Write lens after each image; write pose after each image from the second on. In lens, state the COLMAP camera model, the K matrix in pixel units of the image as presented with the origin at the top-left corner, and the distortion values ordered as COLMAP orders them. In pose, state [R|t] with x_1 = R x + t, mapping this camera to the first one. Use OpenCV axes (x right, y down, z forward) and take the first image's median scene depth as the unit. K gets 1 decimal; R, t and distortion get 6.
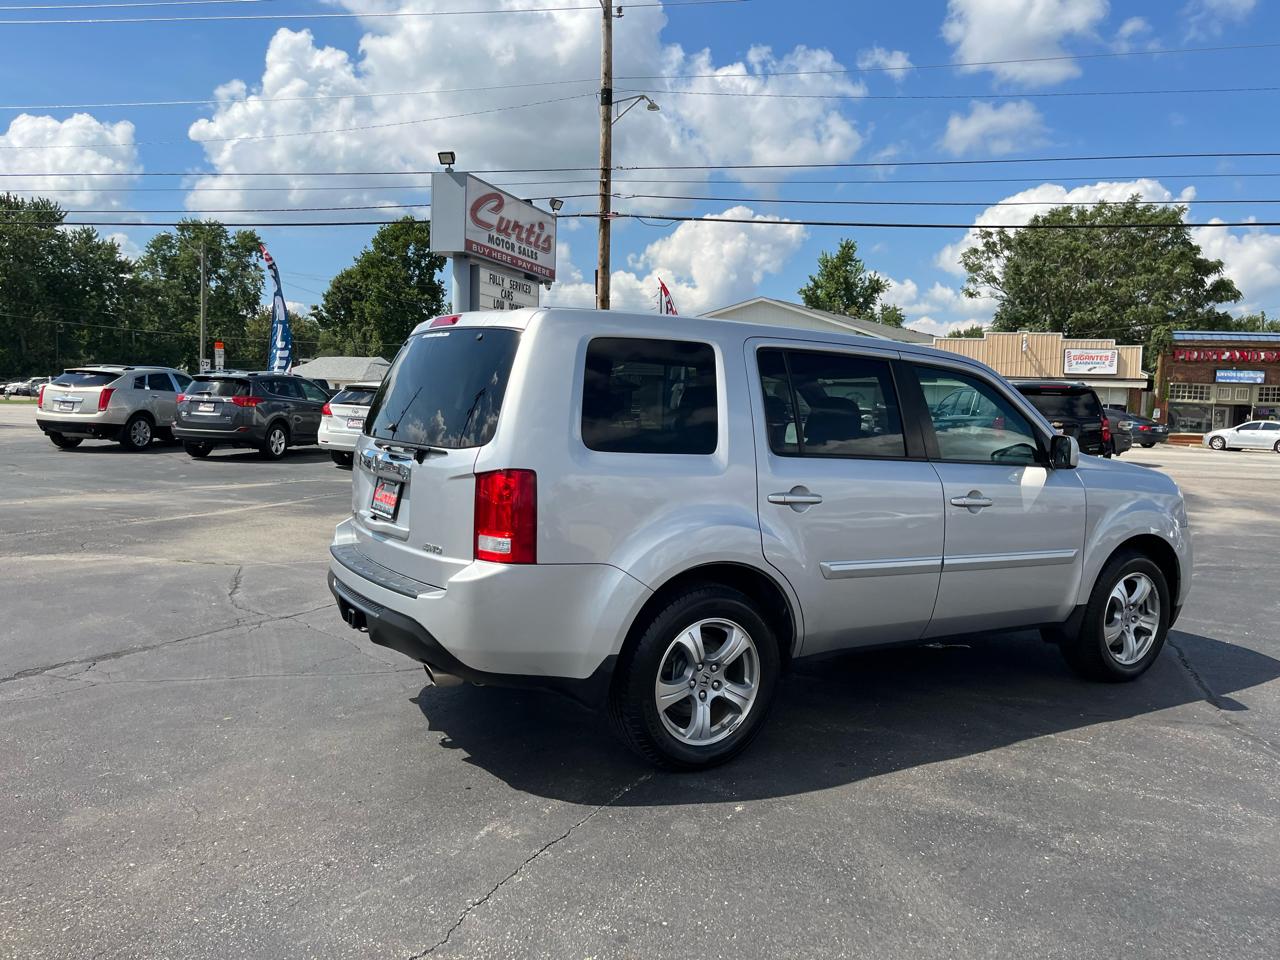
lens RADIAL K [[976.9, 0, 653.8], [0, 976.9, 454.4], [0, 0, 1]] dist [0.068146, -0.091620]
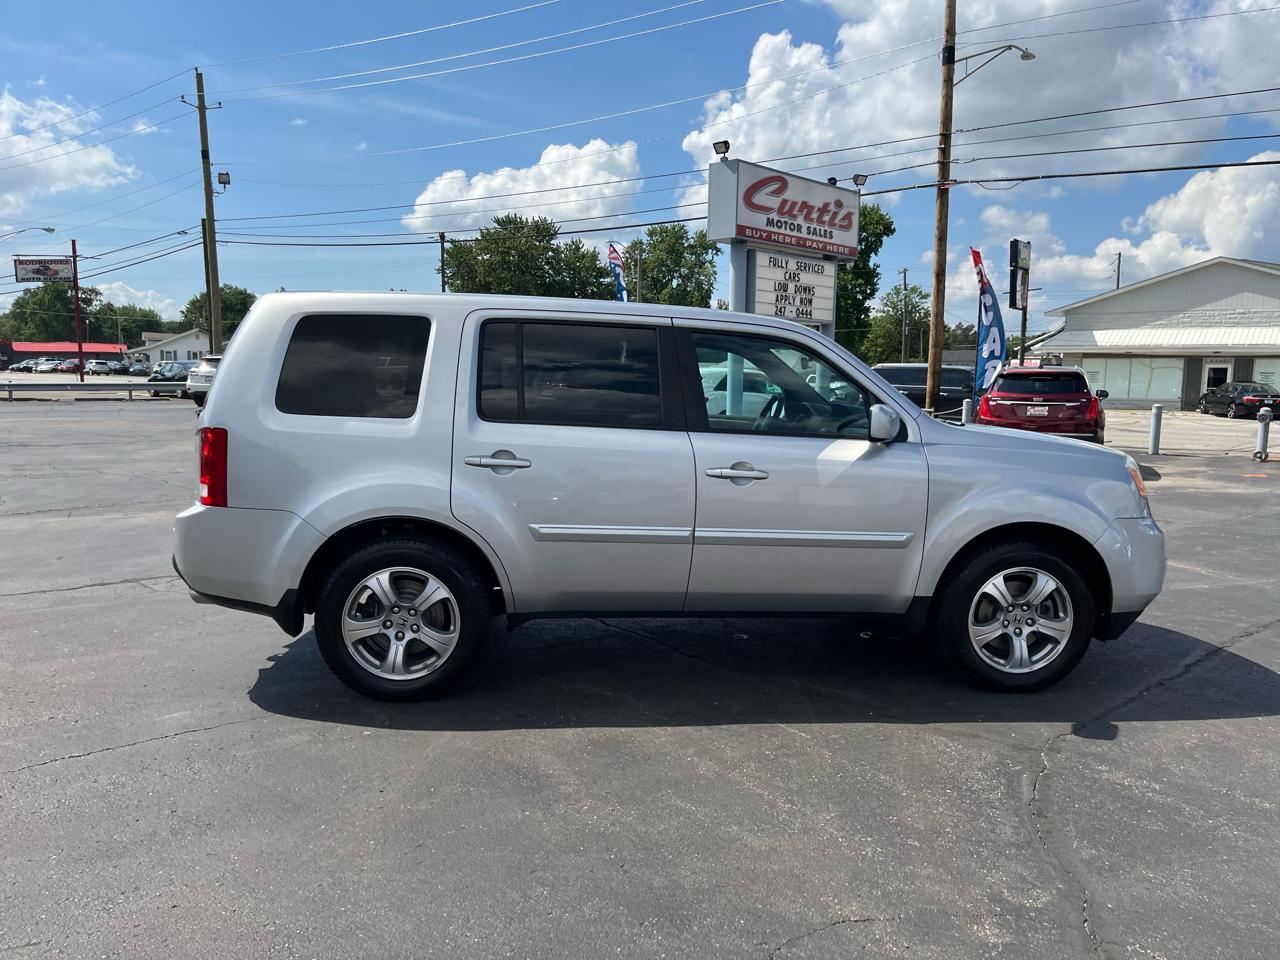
lens RADIAL K [[976.9, 0, 653.0], [0, 976.9, 473.6], [0, 0, 1]] dist [0.068146, -0.091620]
pose [[0.892956, 0.029273, -0.449191, 0.173532], [-0.014182, 0.999217, 0.036924, 0.003756], [0.449920, -0.026601, 0.892673, 0.030566]]
